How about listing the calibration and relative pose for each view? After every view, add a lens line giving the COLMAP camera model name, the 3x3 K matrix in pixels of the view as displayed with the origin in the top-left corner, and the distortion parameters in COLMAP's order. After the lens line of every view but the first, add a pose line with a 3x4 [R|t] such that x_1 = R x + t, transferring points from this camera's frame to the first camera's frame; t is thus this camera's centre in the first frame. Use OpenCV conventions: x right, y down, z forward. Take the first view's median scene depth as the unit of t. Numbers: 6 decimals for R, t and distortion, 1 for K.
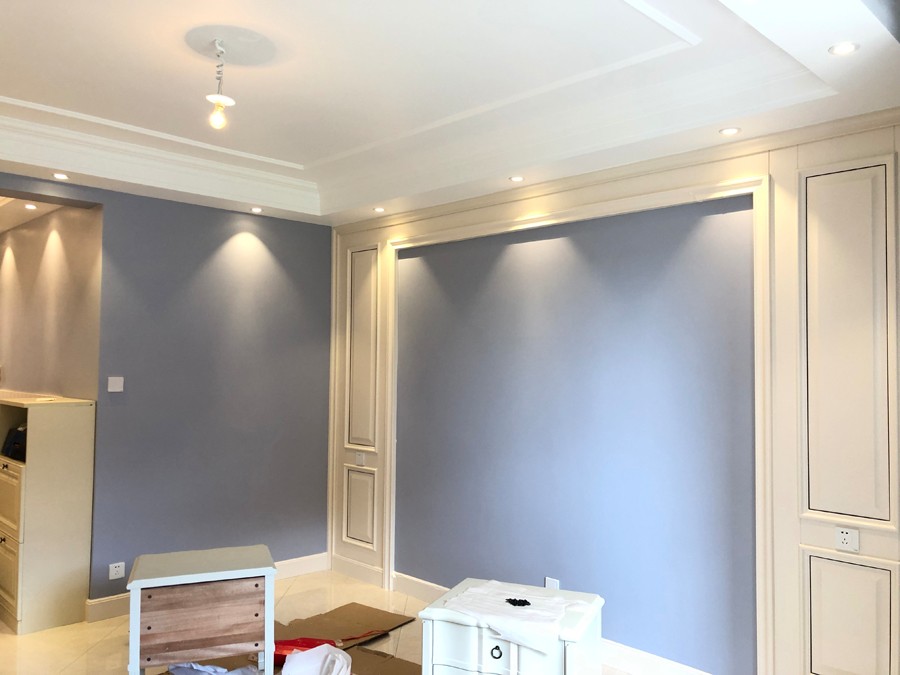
lens RADIAL K [[740.5, 0, 450.0], [0, 740.5, 337.5], [0, 0, 1]] dist [0.091311, -0.153166]
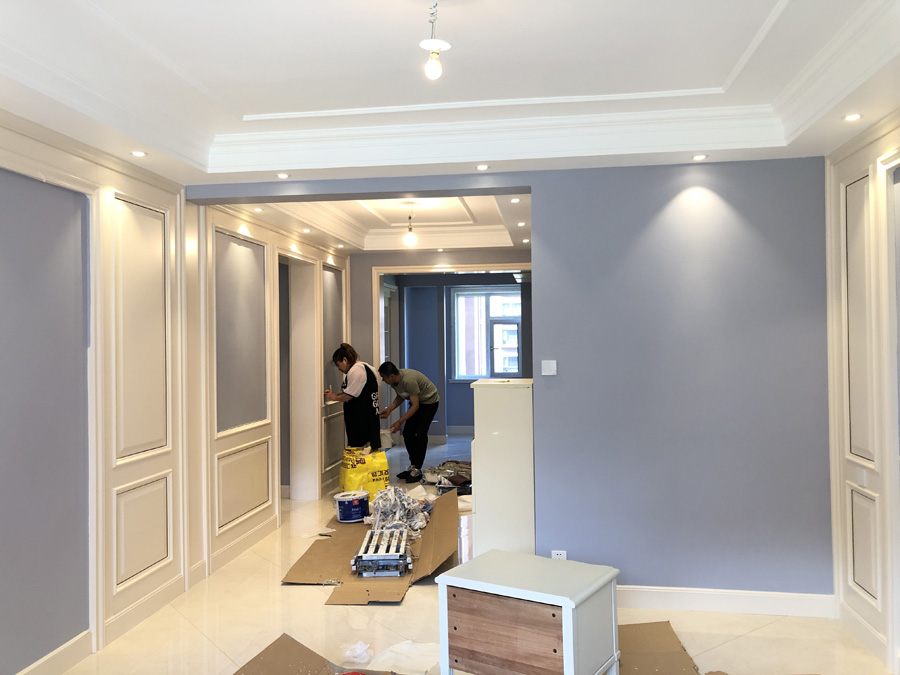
lens RADIAL K [[738.9, 0, 450.0], [0, 738.9, 337.5], [0, 0, 1]] dist [0.012620, -0.000266]
pose [[0.602971, -0.019846, -0.797517, 0.217914], [0.044436, 0.998974, 0.008737, 0.007542], [0.796525, -0.040707, 0.603234, 0.280019]]
